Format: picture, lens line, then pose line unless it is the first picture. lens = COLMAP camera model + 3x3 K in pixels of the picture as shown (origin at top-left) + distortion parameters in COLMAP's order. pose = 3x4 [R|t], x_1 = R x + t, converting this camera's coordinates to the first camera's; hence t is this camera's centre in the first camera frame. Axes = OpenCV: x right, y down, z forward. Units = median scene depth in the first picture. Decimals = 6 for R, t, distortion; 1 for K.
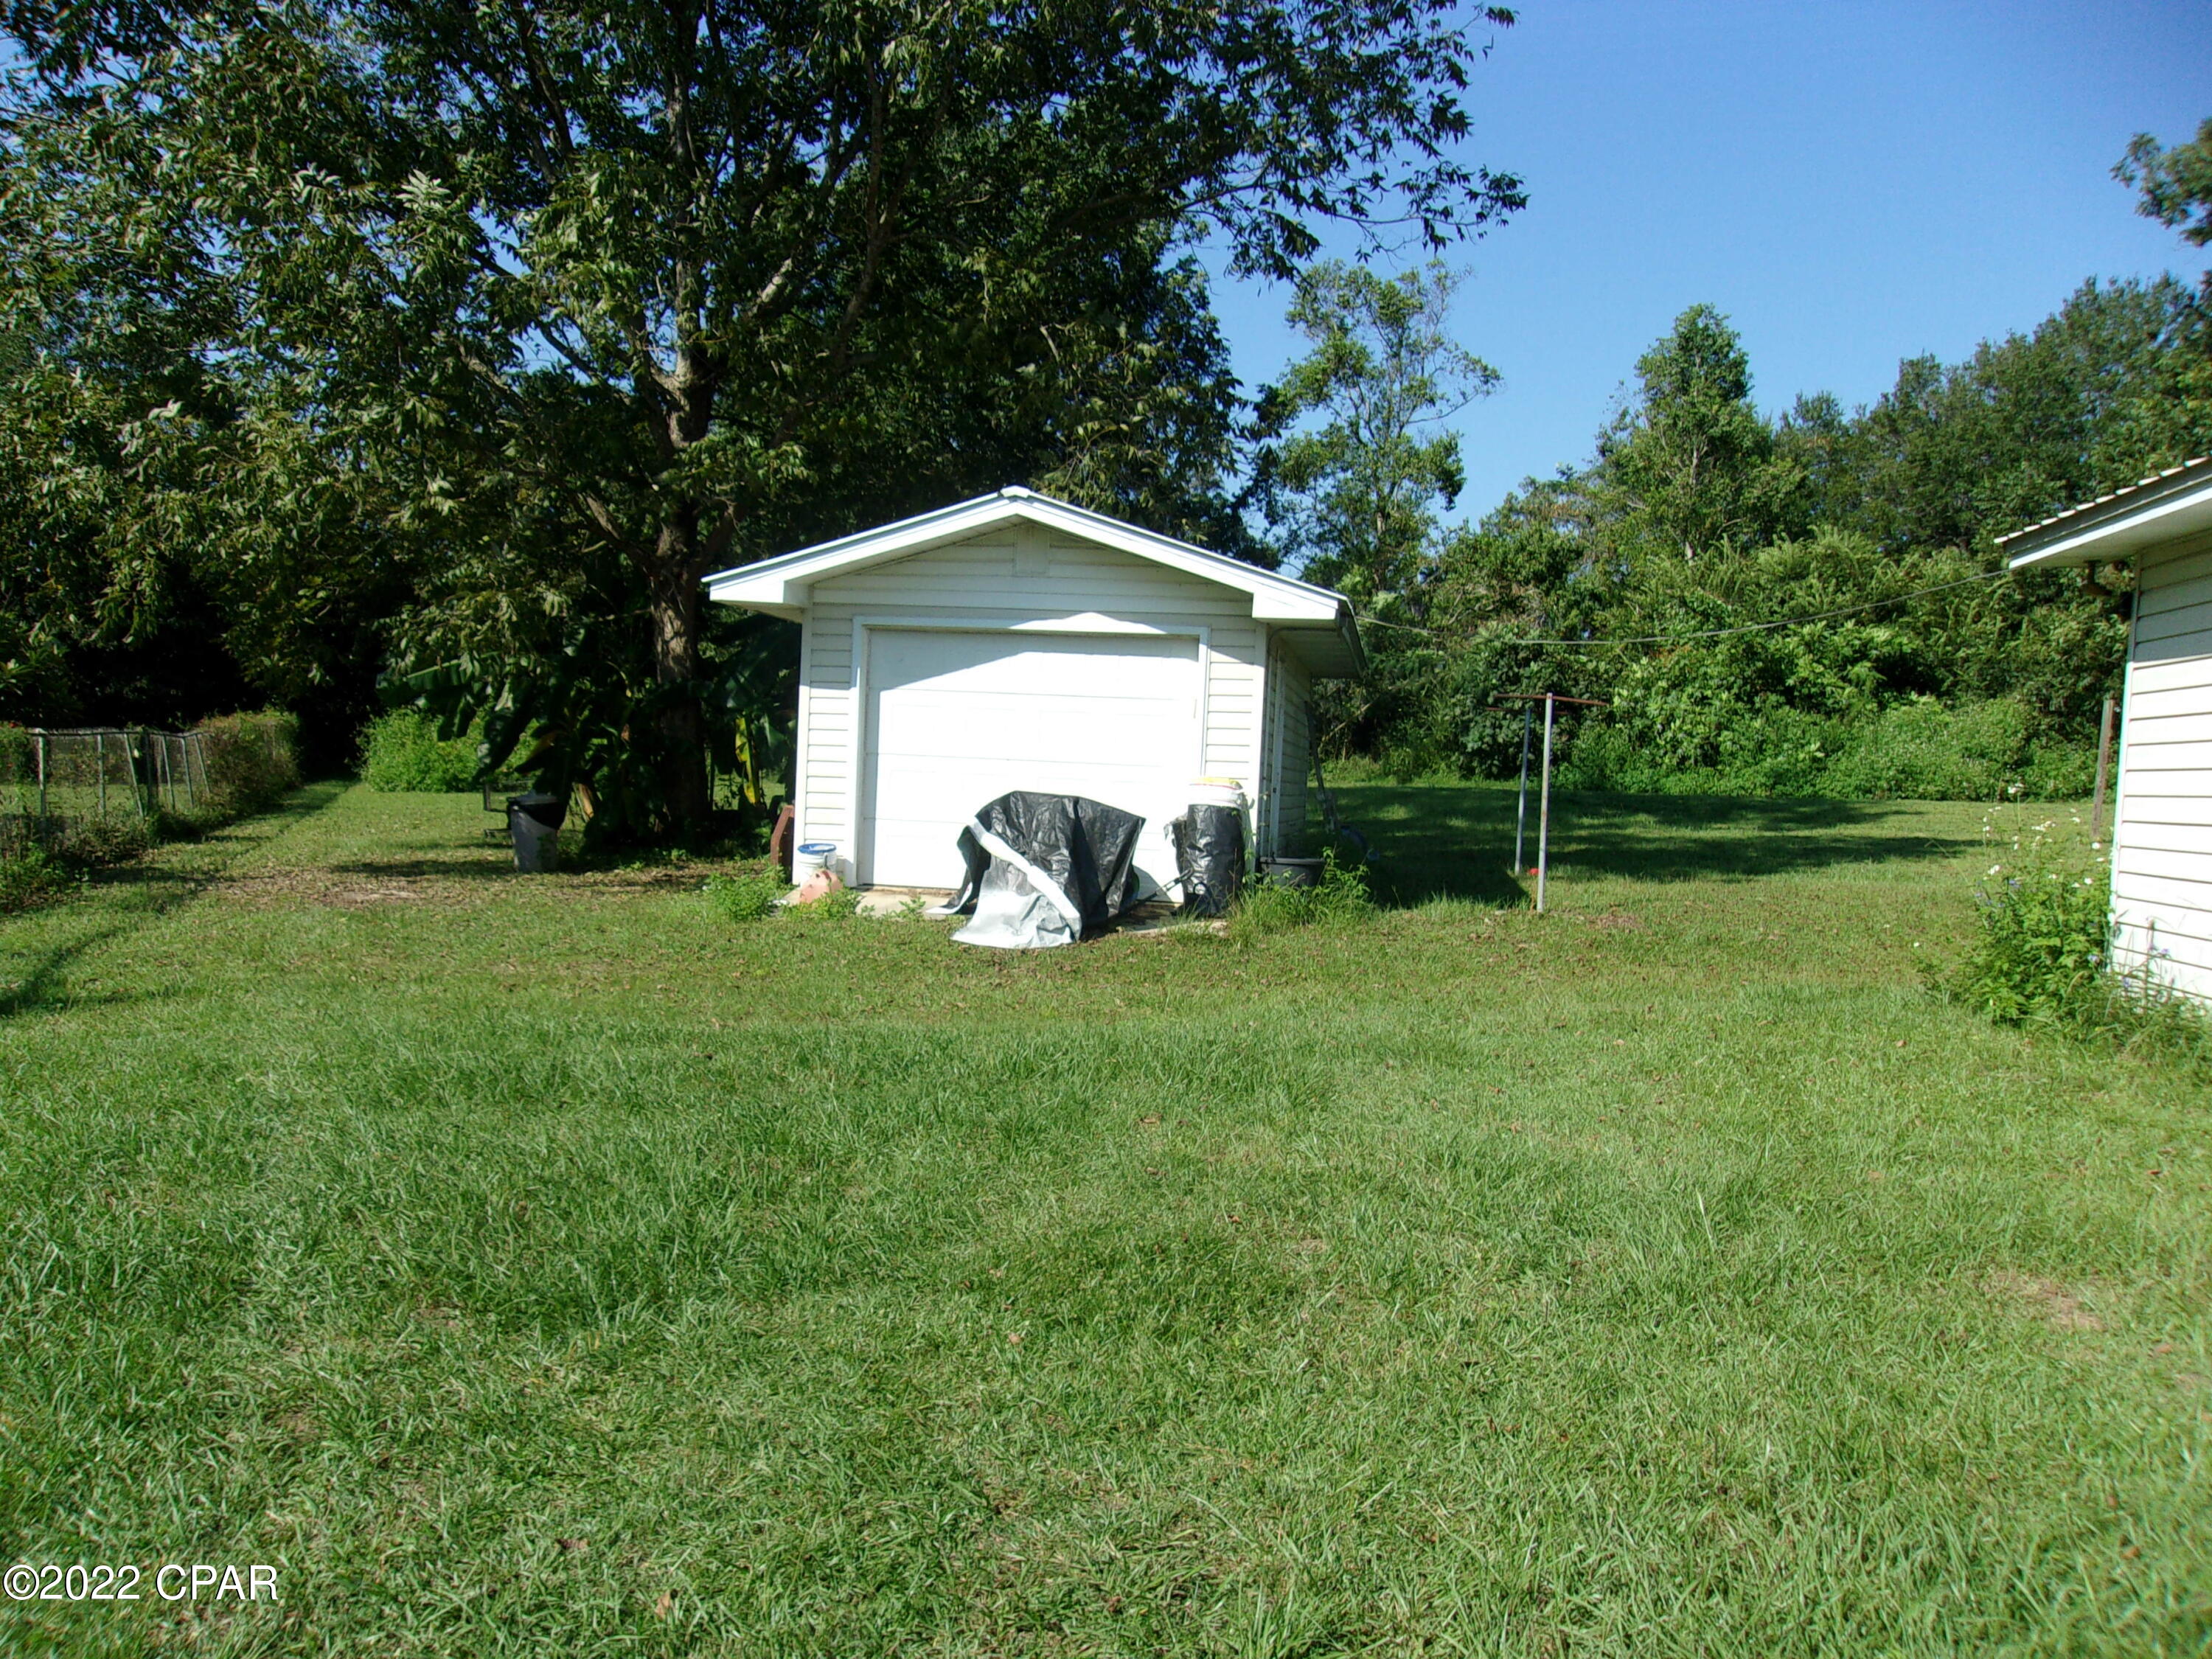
lens RADIAL K [[1797.8, 0, 1106.0], [0, 1797.8, 829.5], [0, 0, 1]] dist [0.010177, -0.000544]
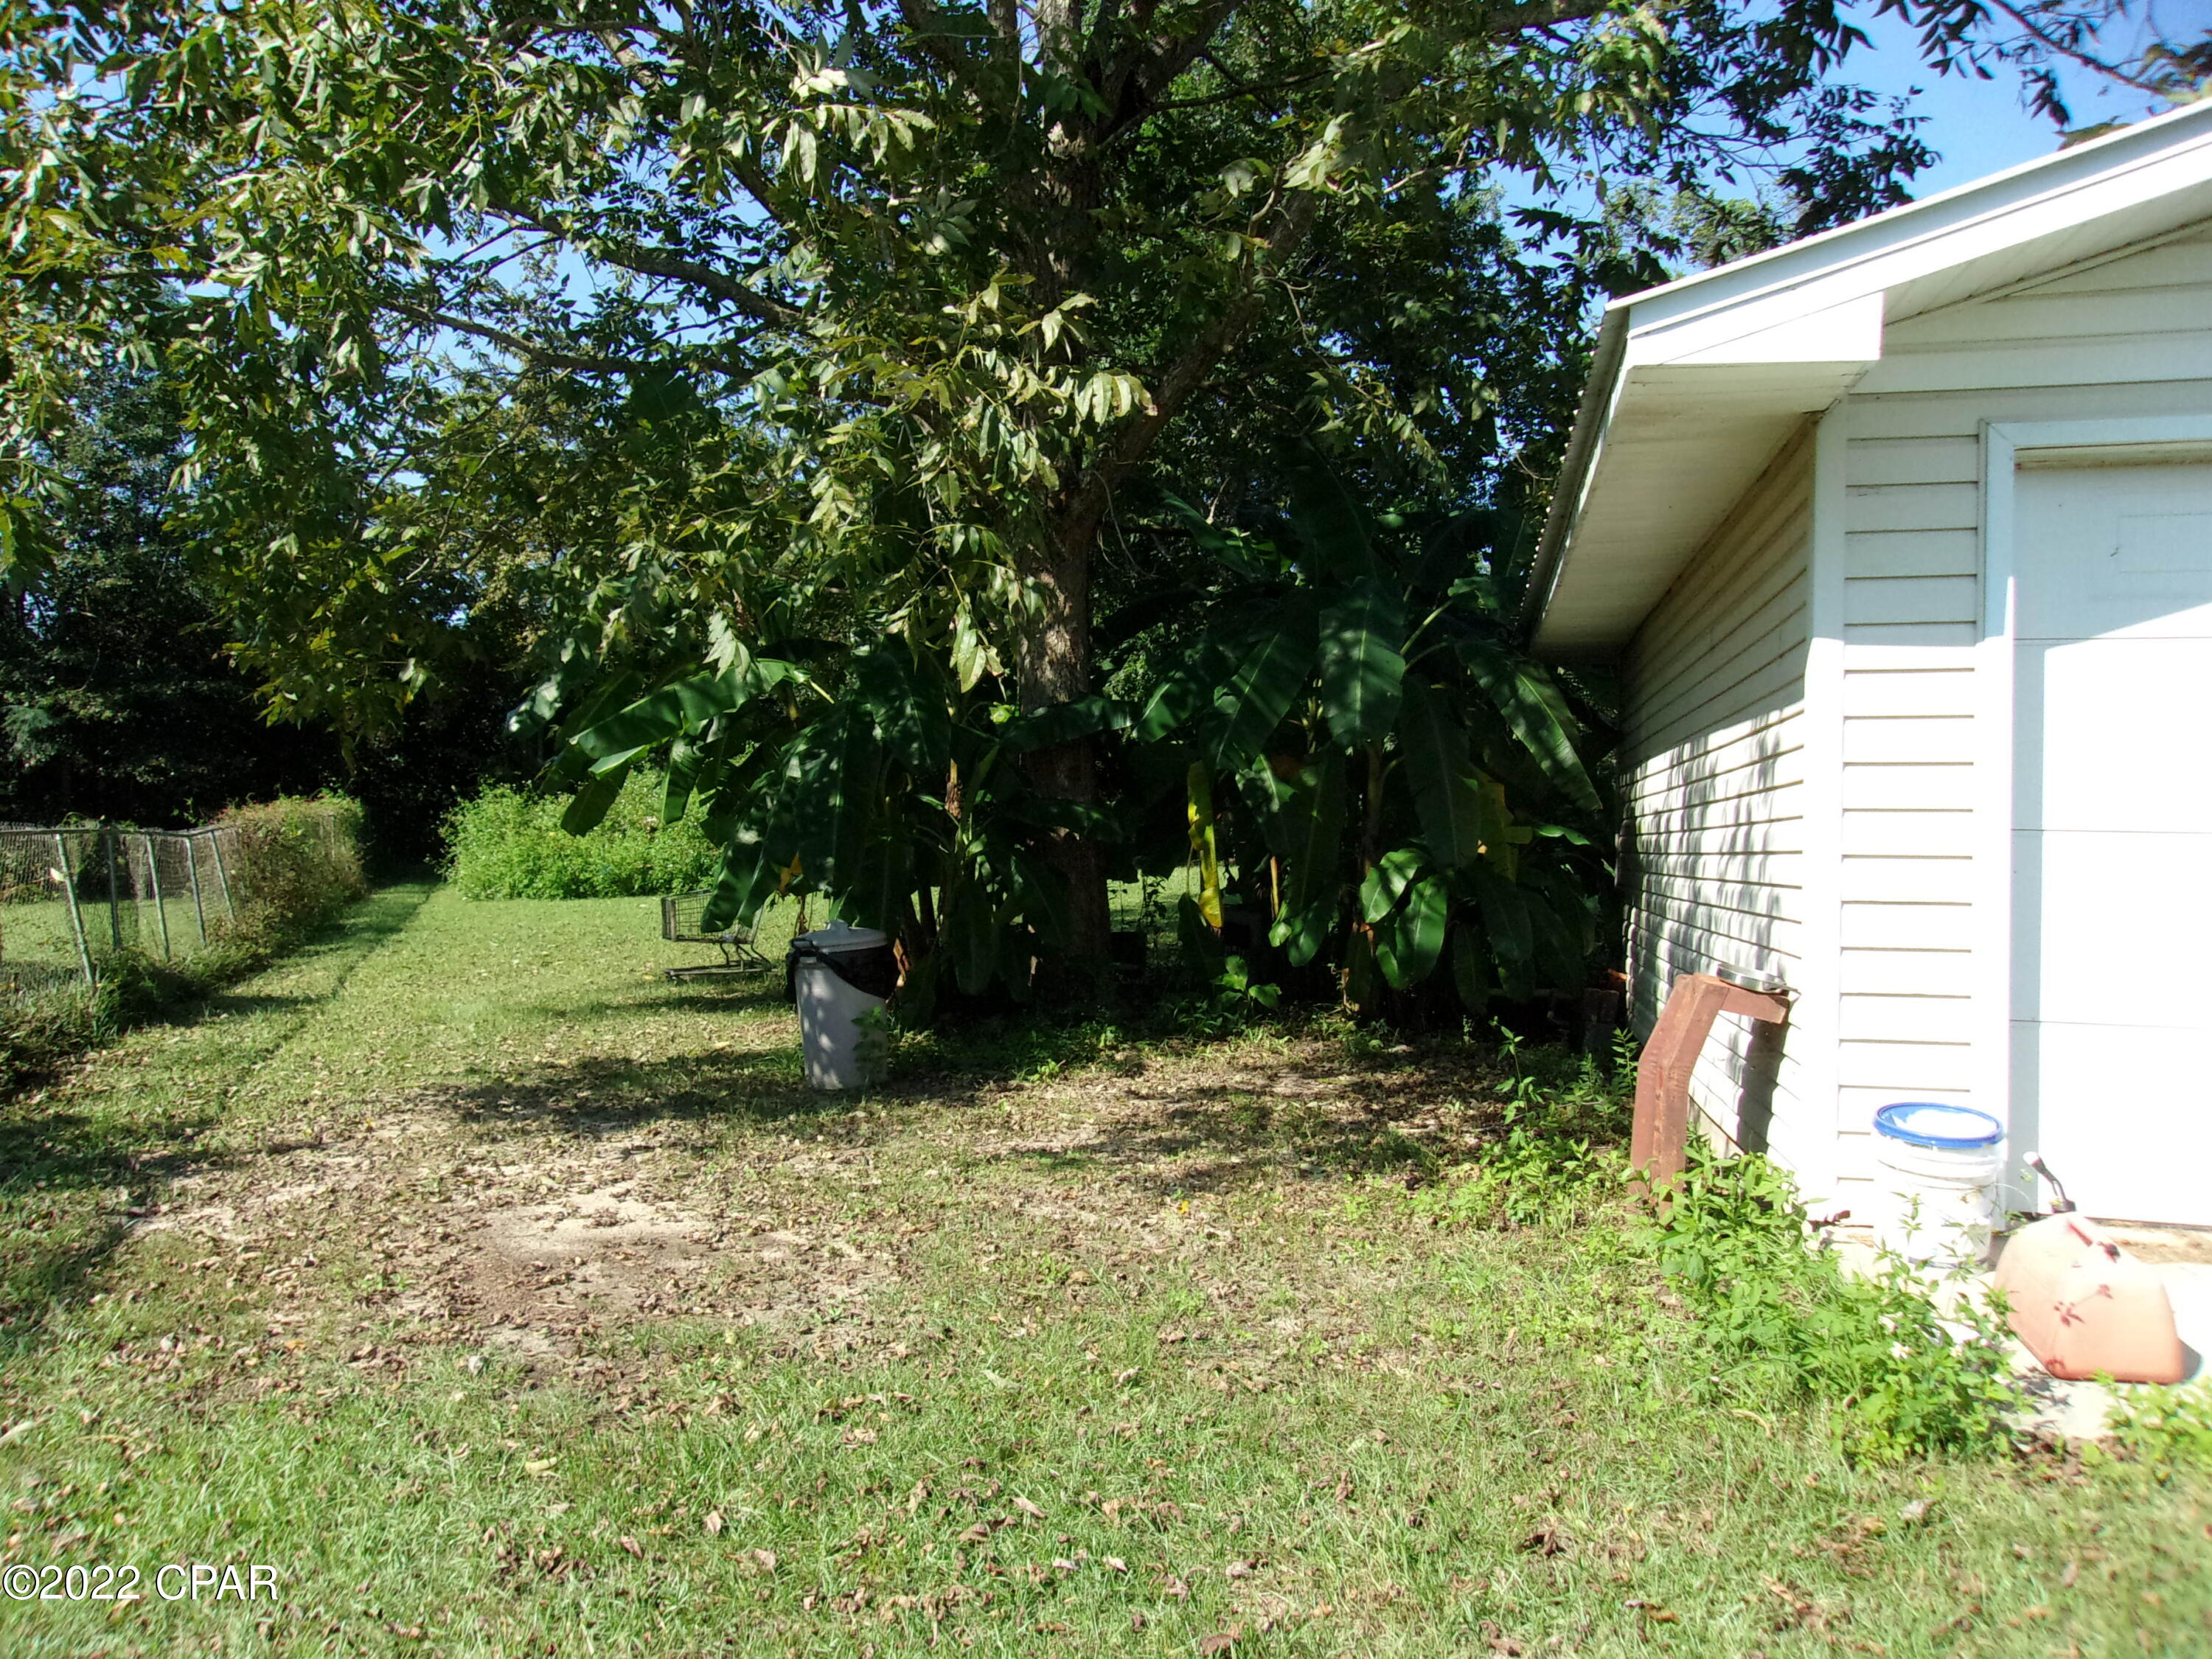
lens RADIAL K [[1797.8, 0, 1106.0], [0, 1797.8, 829.5], [0, 0, 1]] dist [0.010177, -0.000544]
pose [[0.999115, -0.030238, -0.029235, -0.175240], [0.029105, 0.998837, -0.038430, -0.020348], [0.030363, 0.037545, 0.998834, 0.387340]]
